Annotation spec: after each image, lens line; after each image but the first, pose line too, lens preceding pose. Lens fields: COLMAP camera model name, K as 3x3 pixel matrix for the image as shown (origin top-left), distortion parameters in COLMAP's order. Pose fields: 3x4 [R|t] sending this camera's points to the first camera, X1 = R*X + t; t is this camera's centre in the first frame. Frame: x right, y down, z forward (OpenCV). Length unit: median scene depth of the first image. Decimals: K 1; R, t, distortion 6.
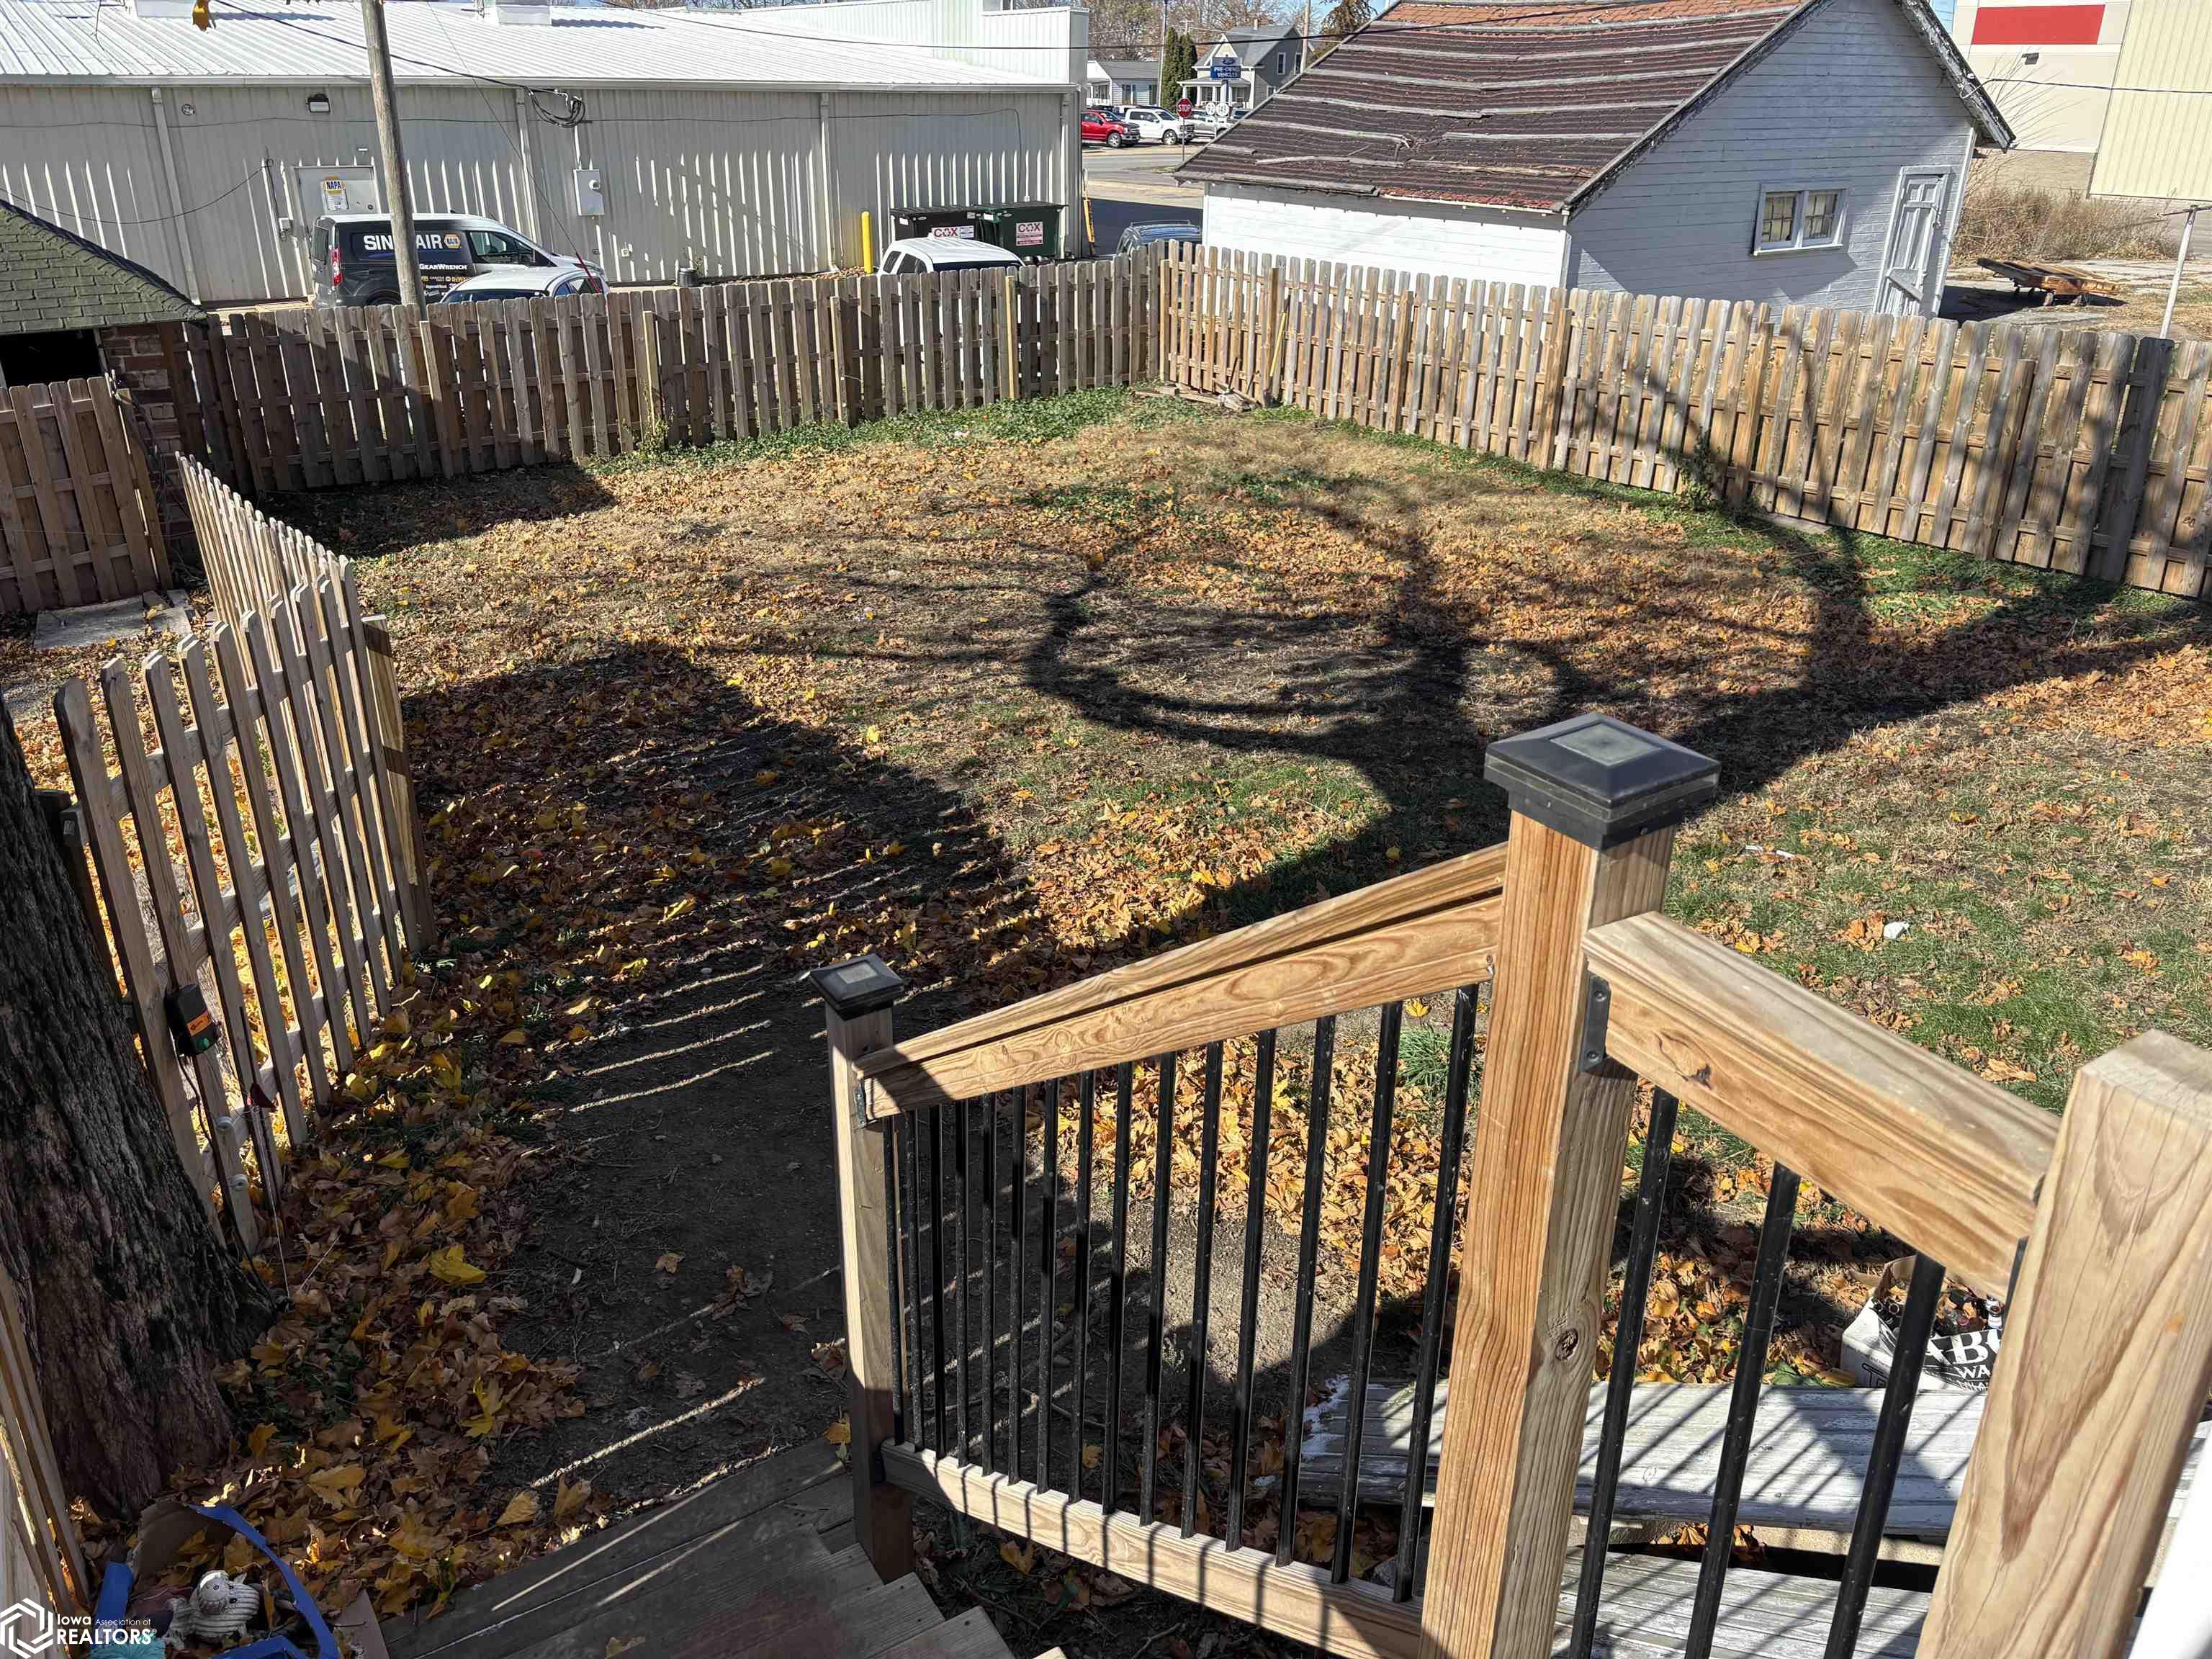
lens RADIAL K [[1680.3, 0, 1106.0], [0, 1680.3, 829.5], [0, 0, 1]] dist [0.004652, -0.006932]
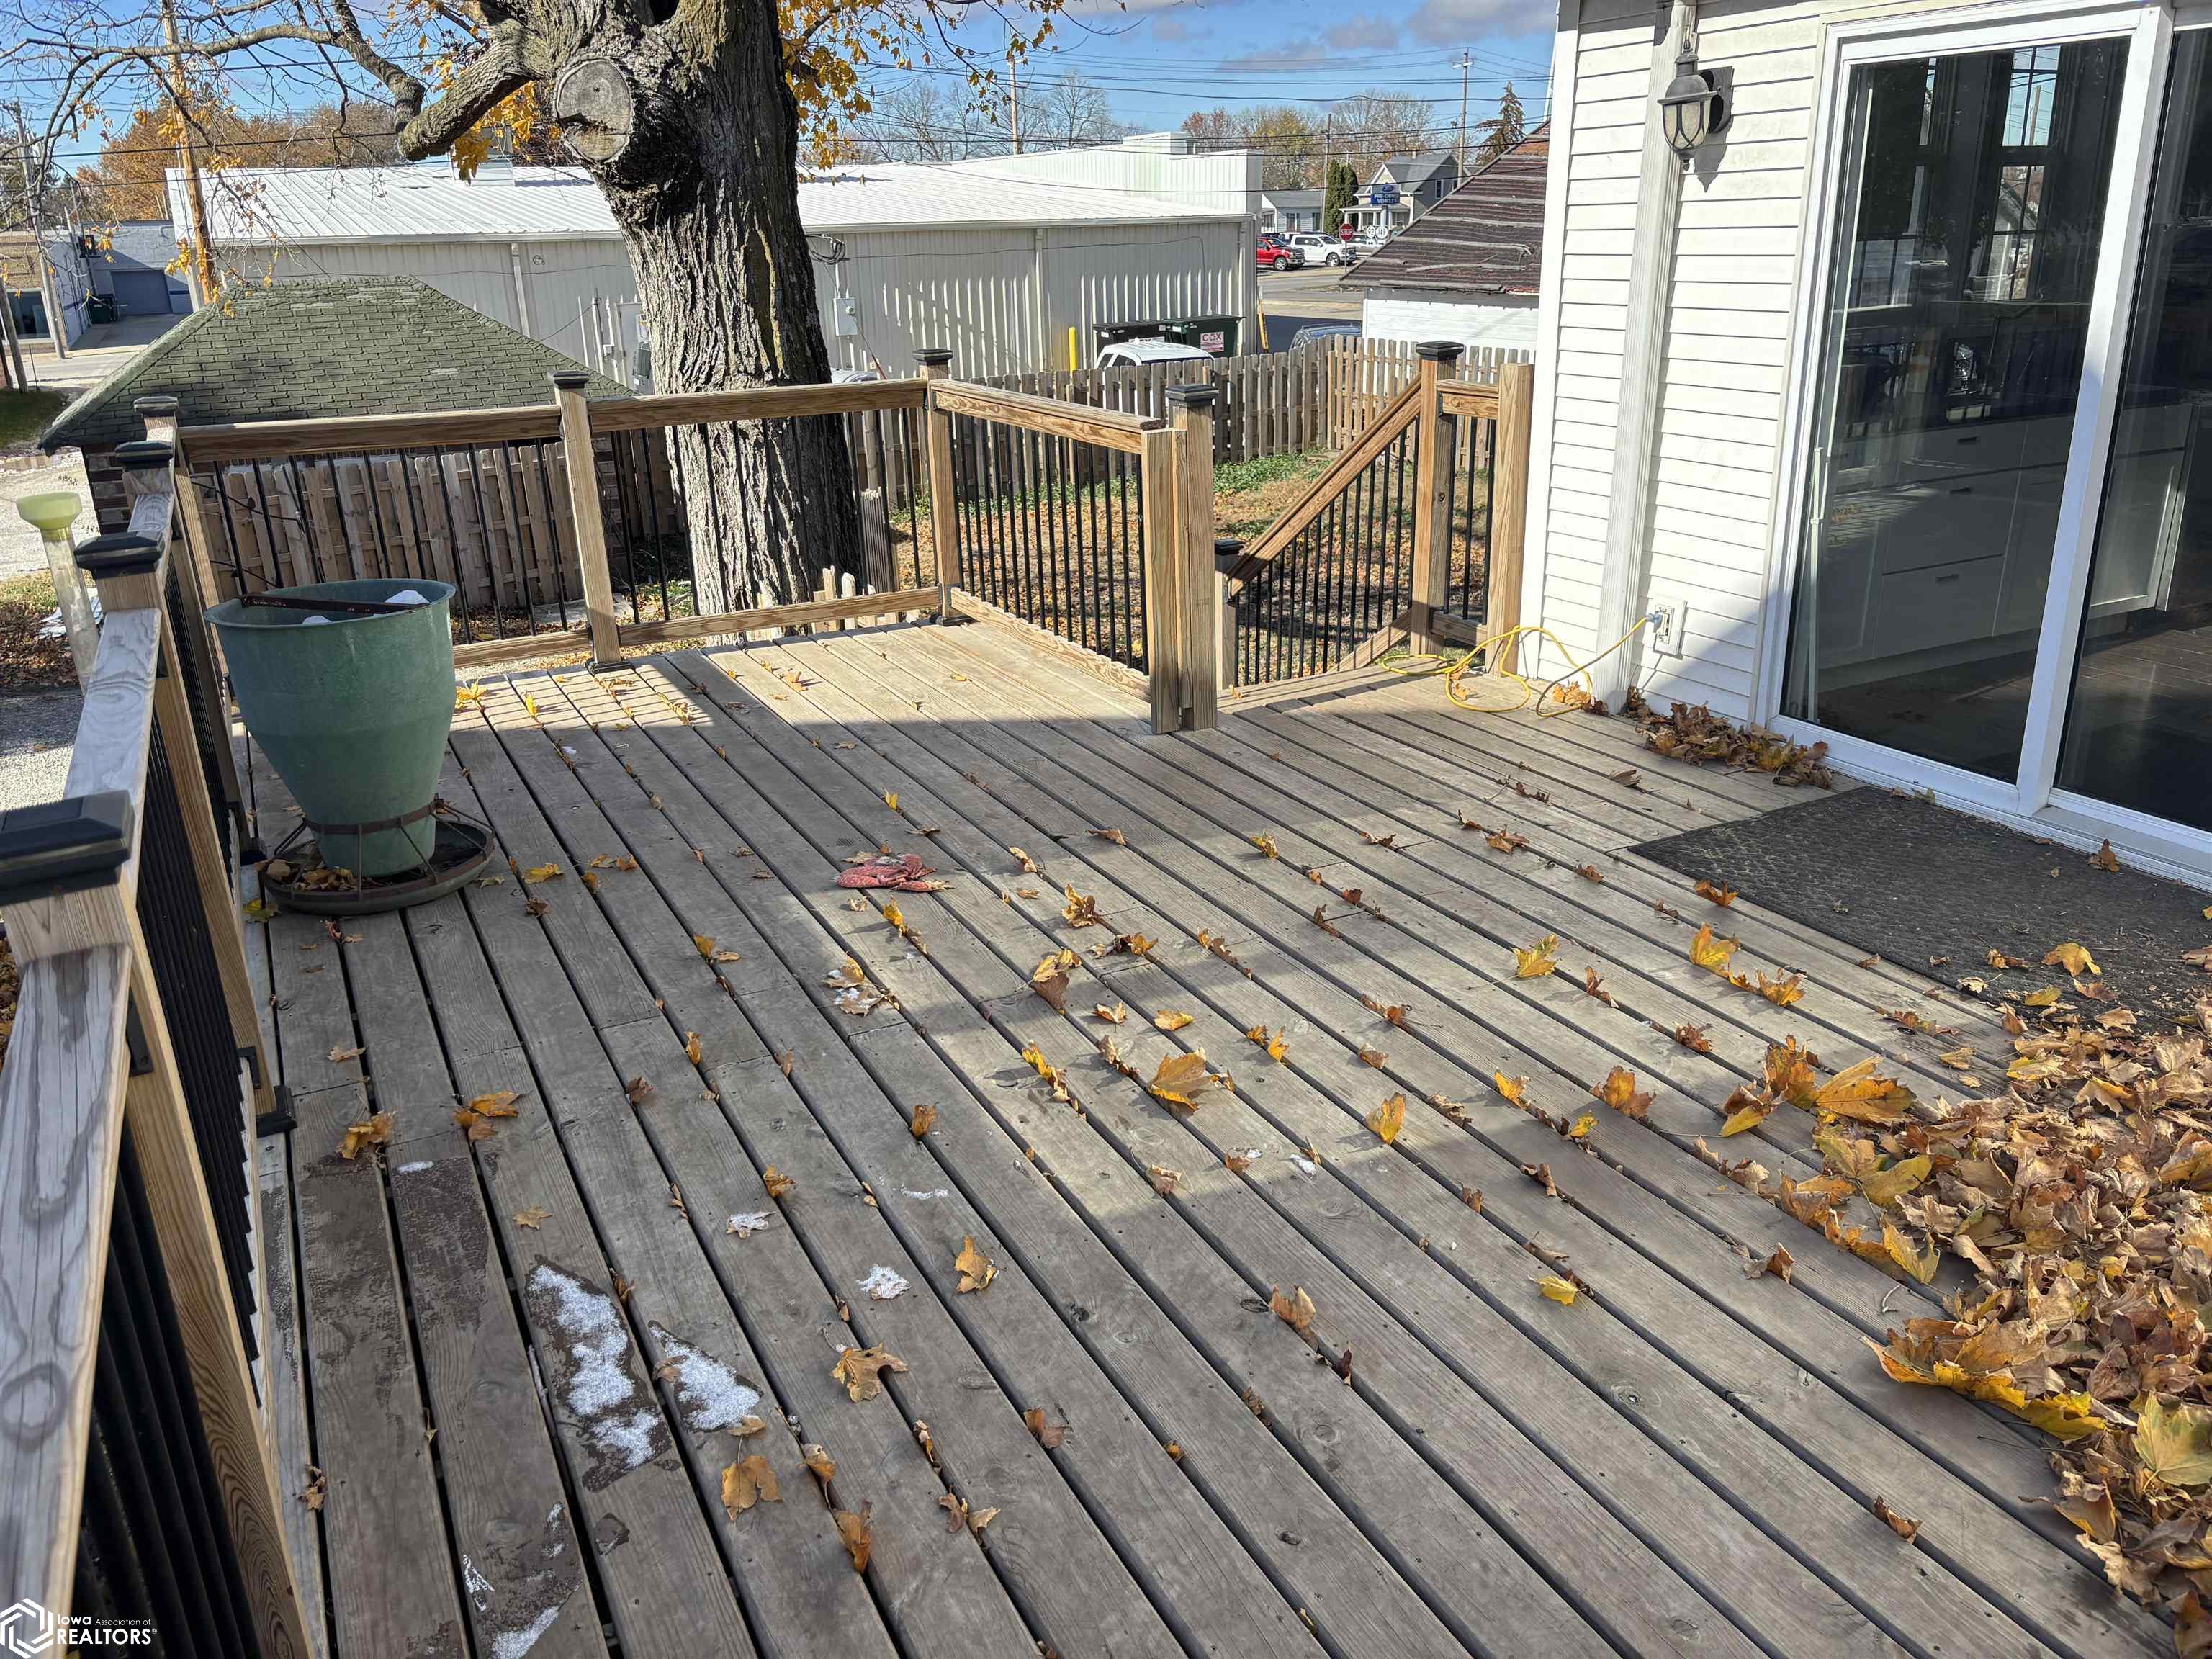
lens RADIAL K [[1662.1, 0, 1104.2], [0, 1662.1, 836.8], [0, 0, 1]] dist [0.009470, 0.000210]
pose [[0.995169, 0.001414, -0.098167, -0.006854], [-0.007338, 0.998170, -0.060017, 0.058550], [0.097902, 0.060447, 0.993359, -0.132440]]
